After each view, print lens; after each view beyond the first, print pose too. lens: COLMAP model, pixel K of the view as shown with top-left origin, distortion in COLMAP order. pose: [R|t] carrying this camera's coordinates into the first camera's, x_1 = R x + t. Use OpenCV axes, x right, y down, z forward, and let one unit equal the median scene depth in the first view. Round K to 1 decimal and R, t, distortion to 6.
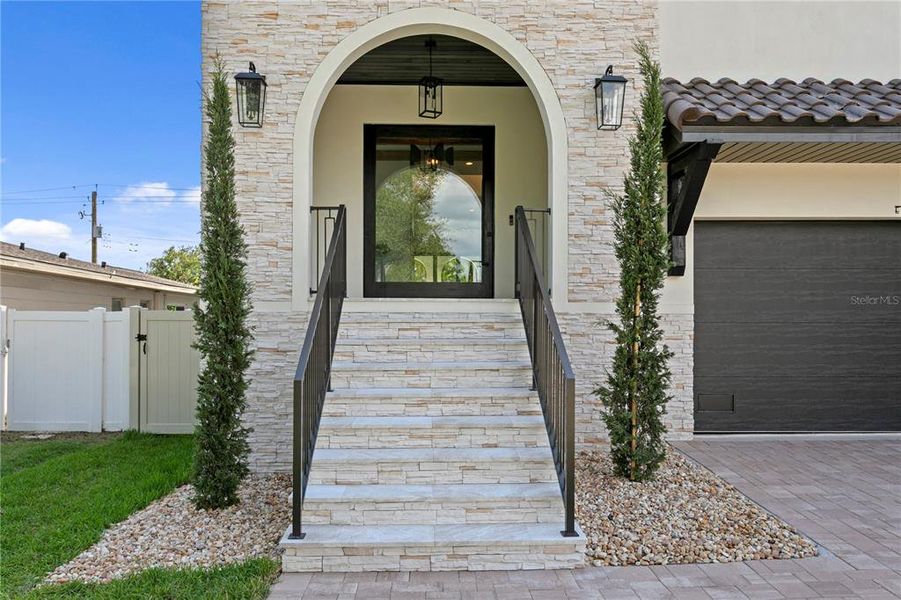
lens RADIAL K [[689.4, 0, 450.5], [0, 689.4, 300.0], [0, 0, 1]] dist [-0.003812, 0.003769]
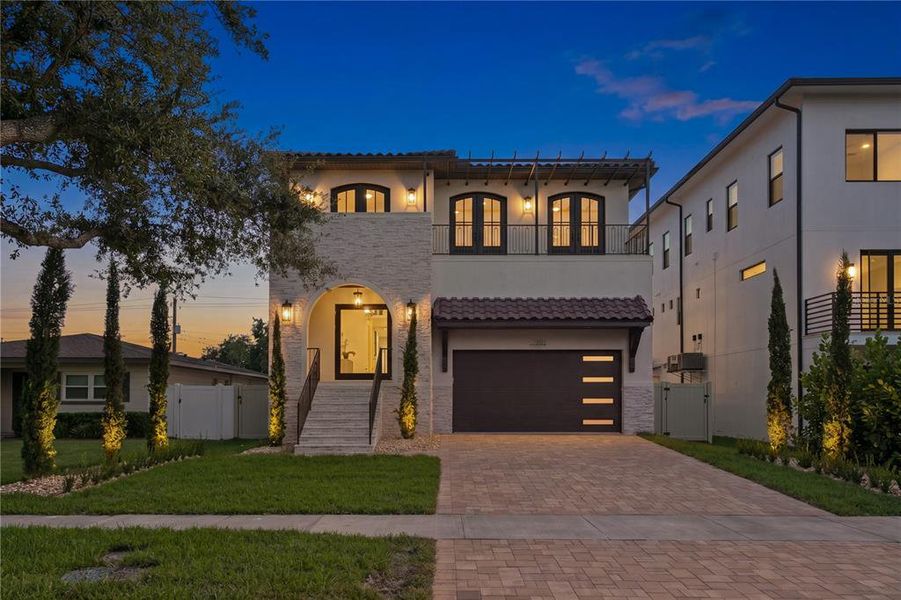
lens RADIAL K [[688.6, 0, 447.9], [0, 688.6, 370.2], [0, 0, 1]] dist [-0.080949, 0.122340]
pose [[0.998951, 0.000773, -0.045791, 0.459036], [-0.001243, 0.999947, -0.010240, -0.015880], [0.045781, 0.010286, 0.998899, -1.635648]]
